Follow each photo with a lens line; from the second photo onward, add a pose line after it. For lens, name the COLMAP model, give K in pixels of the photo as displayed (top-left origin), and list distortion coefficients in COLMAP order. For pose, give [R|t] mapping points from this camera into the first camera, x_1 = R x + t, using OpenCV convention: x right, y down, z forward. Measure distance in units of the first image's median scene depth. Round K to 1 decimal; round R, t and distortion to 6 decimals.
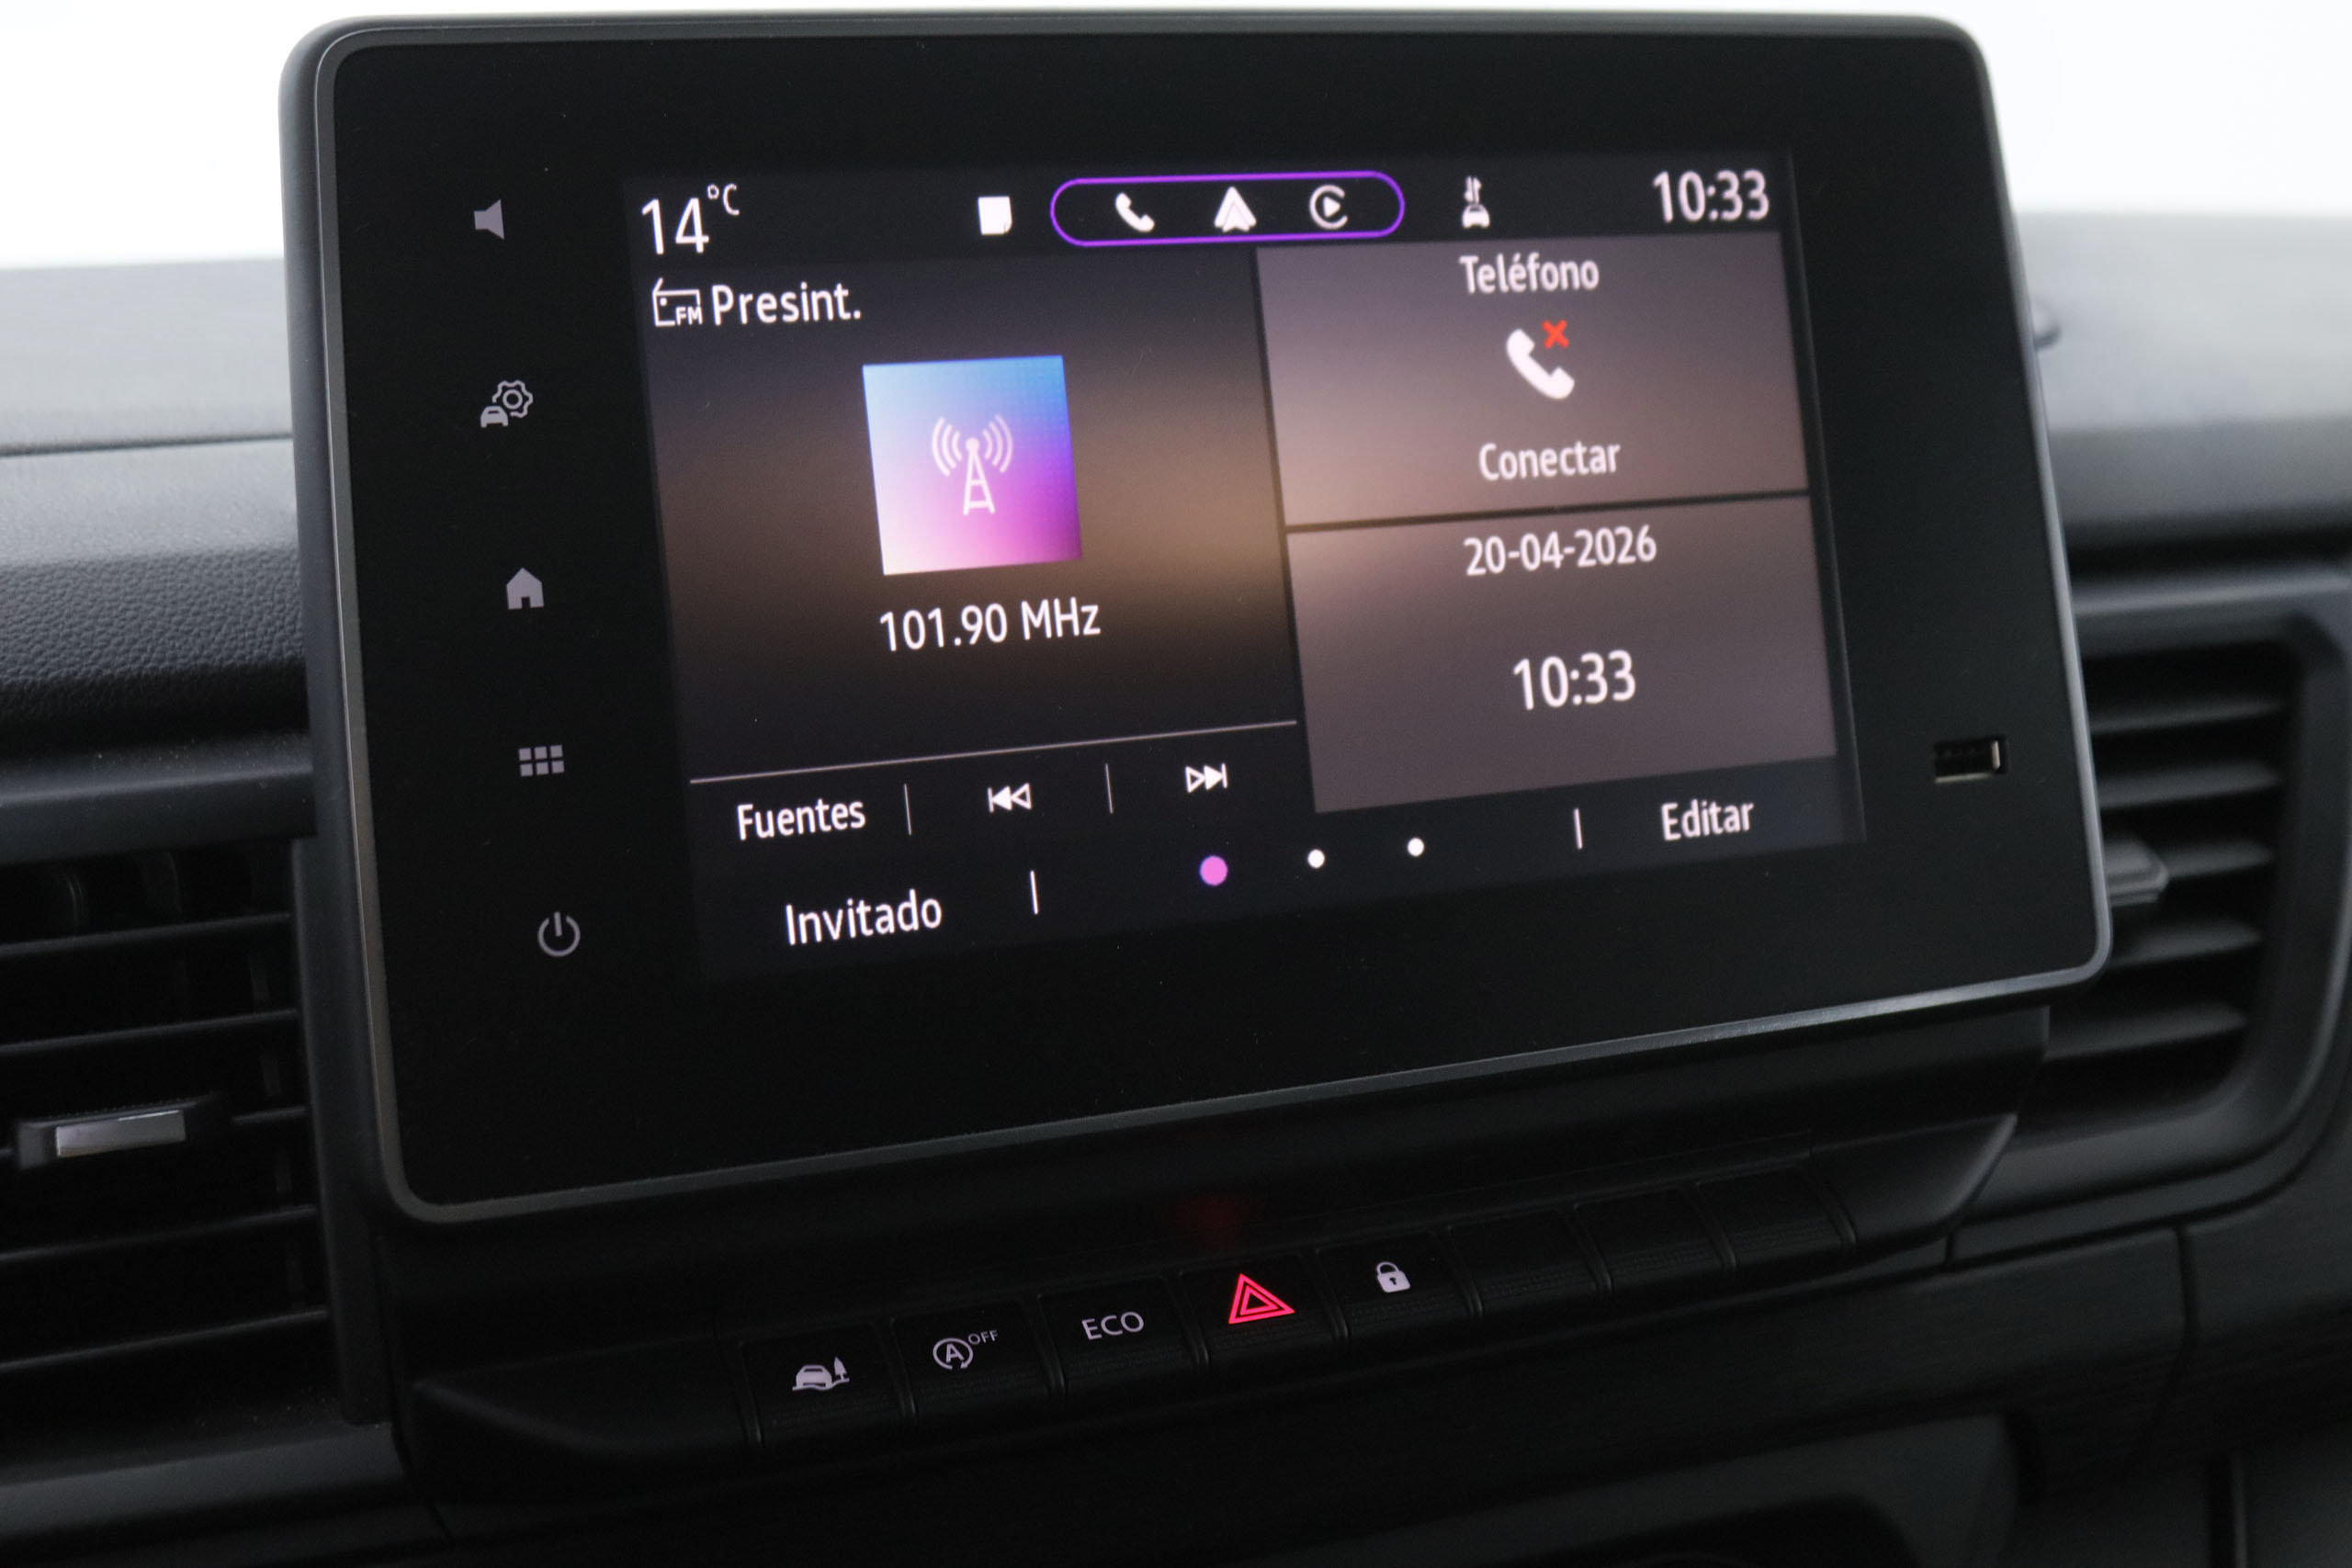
lens RADIAL K [[2918.5, 0, 1162.3], [0, 2918.5, 786.2], [0, 0, 1]] dist [-0.025990, 0.000000]
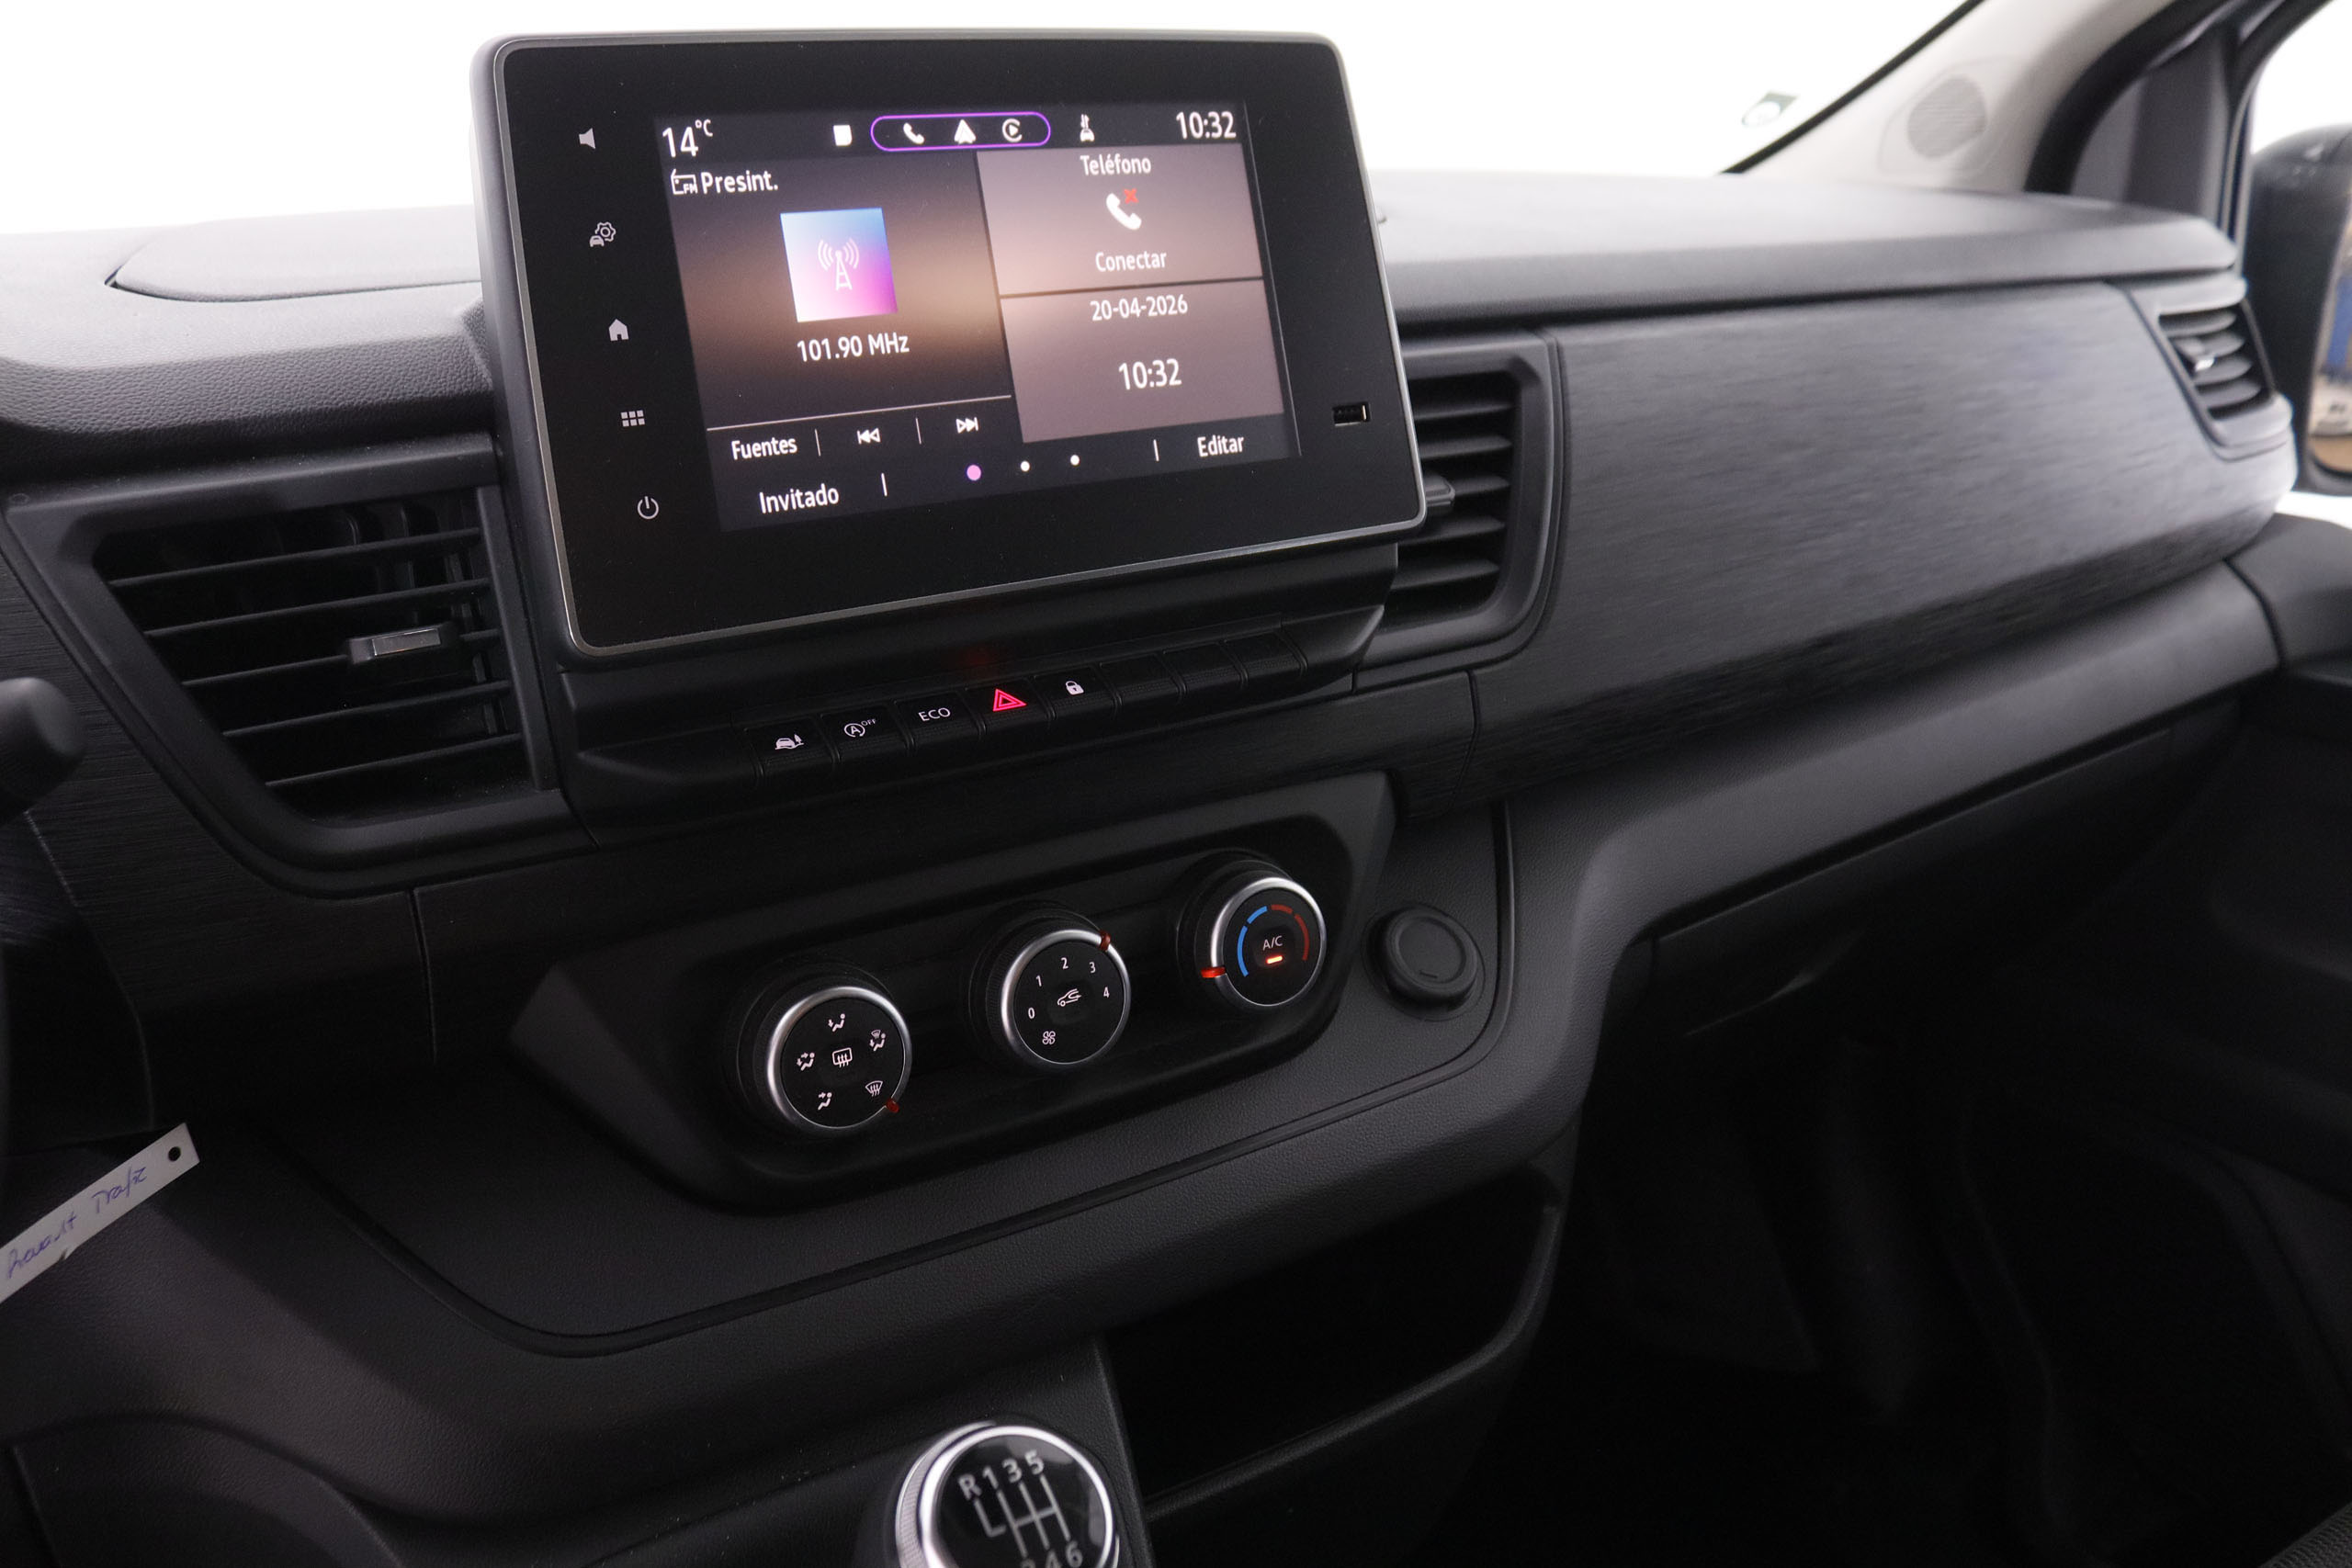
lens RADIAL K [[1967.5, 0, 1161.3], [0, 1967.5, 763.2], [0, 0, 1]] dist [-0.131898, 0.067279]
pose [[0.984288, -0.066781, 0.163454, -0.082360], [0.053955, 0.995196, 0.081690, 0.116603], [-0.168124, -0.071587, 0.983163, -0.301328]]
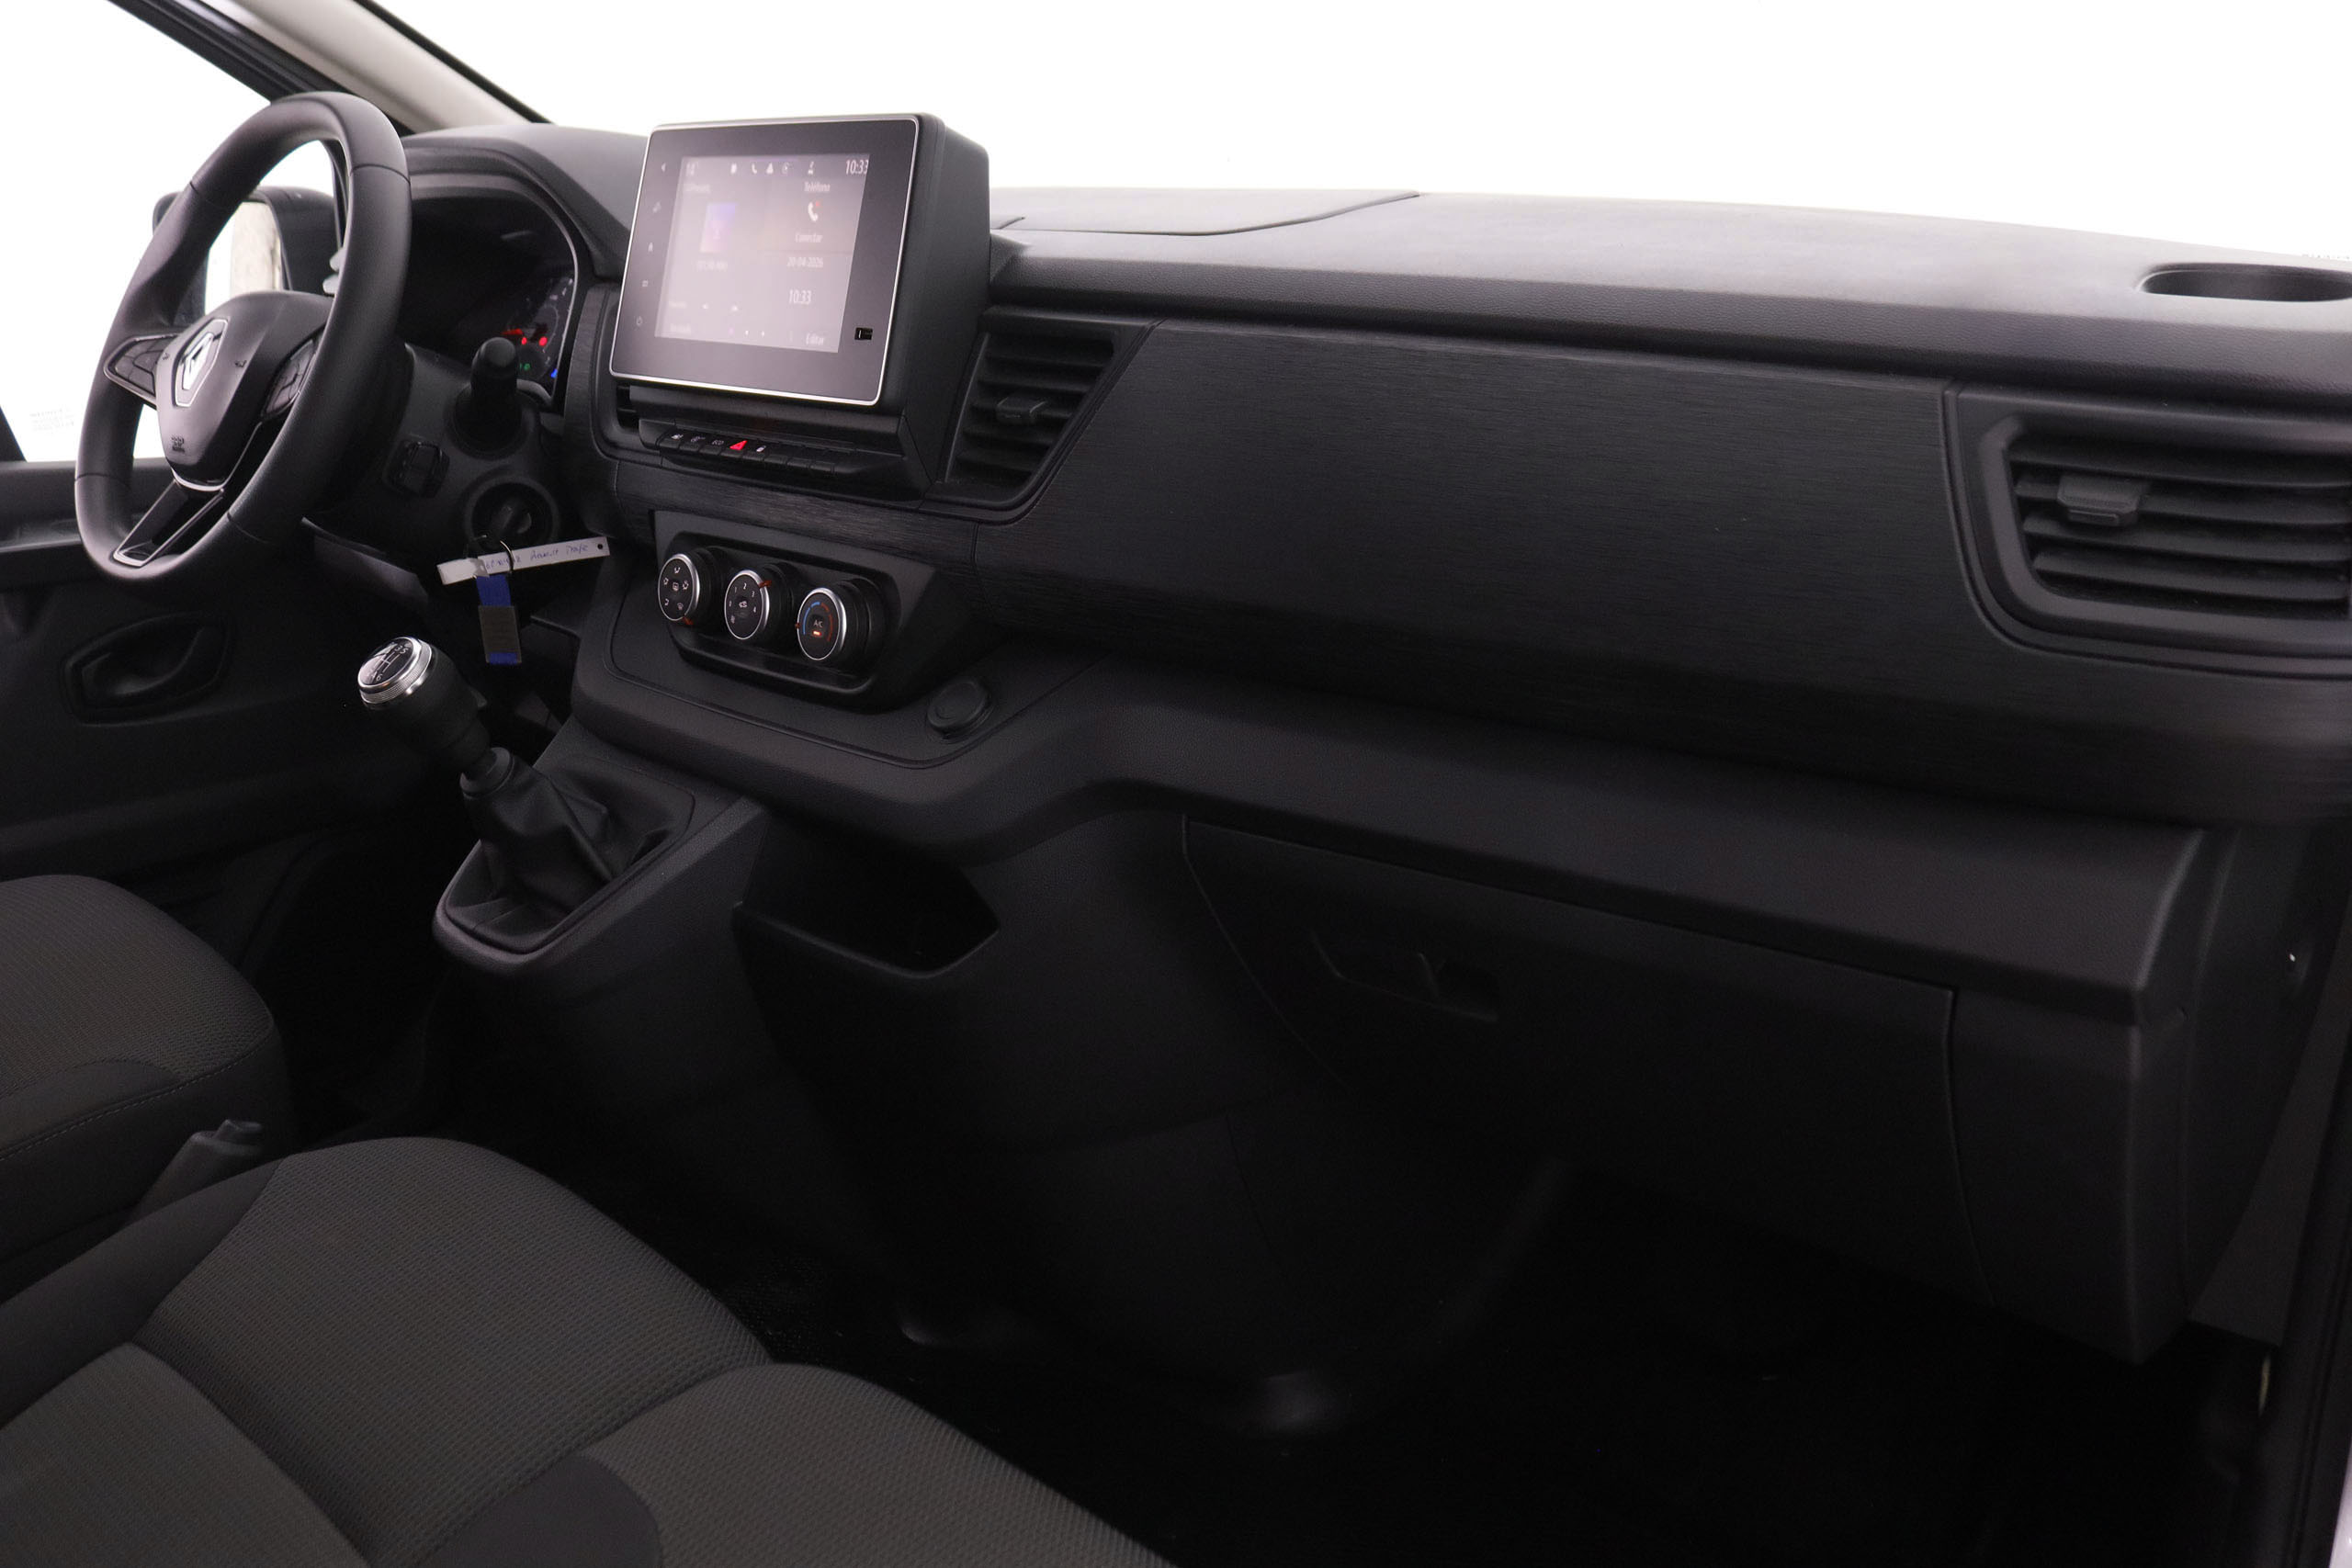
lens RADIAL K [[1967.5, 0, 1186.5], [0, 1967.5, 775.6], [0, 0, 1]] dist [-0.131898, 0.067279]
pose [[0.421605, 0.273327, -0.864605, 2.711951], [-0.218780, 0.955983, 0.195531, -0.046175], [0.879991, 0.106722, 0.462846, 0.361891]]
